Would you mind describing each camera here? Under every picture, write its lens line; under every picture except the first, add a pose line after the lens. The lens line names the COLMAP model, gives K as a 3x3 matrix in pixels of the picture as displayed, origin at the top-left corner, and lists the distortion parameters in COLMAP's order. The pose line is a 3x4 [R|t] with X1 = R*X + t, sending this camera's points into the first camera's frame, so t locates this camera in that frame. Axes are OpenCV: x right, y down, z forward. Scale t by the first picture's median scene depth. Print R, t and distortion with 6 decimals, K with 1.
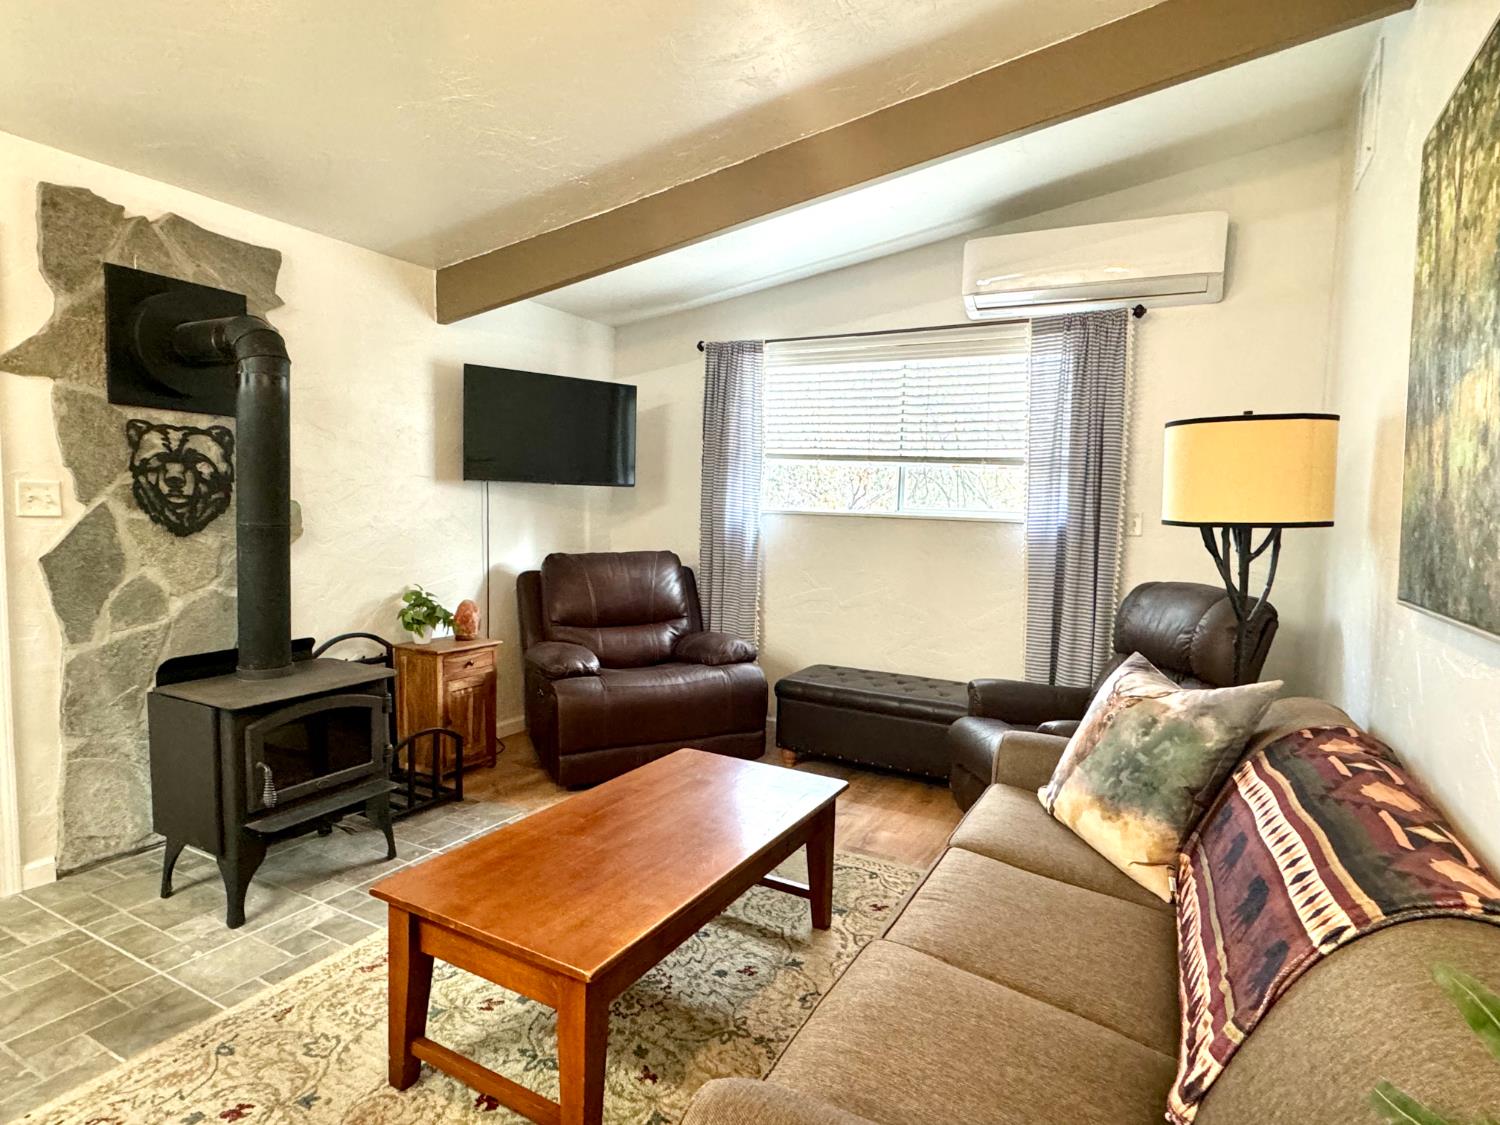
lens RADIAL K [[826.4, 0, 750.0], [0, 826.4, 562.5], [0, 0, 1]] dist [-0.002312, -0.000307]
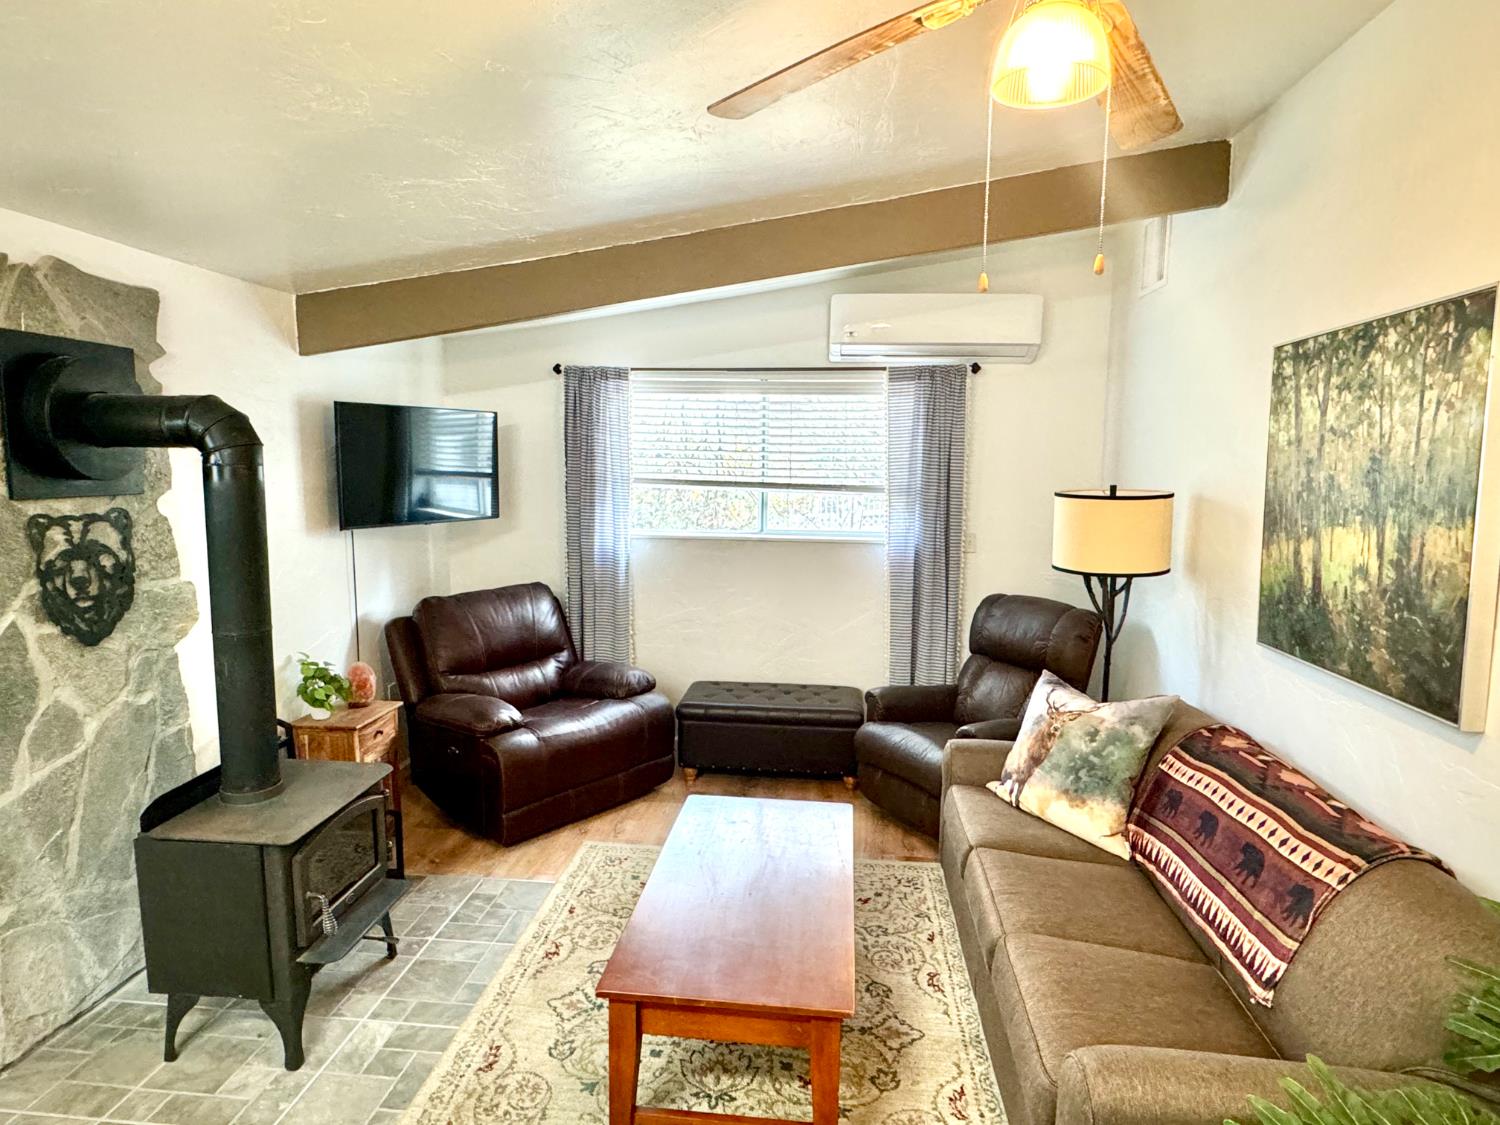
lens RADIAL K [[885.1, 0, 750.0], [0, 885.1, 562.5], [0, 0, 1]] dist [-0.000097, -0.001259]
pose [[0.920836, -0.065531, 0.384405, -0.426027], [0.043137, 0.996847, 0.066600, -0.151723], [-0.387558, -0.044746, 0.920759, -0.087343]]
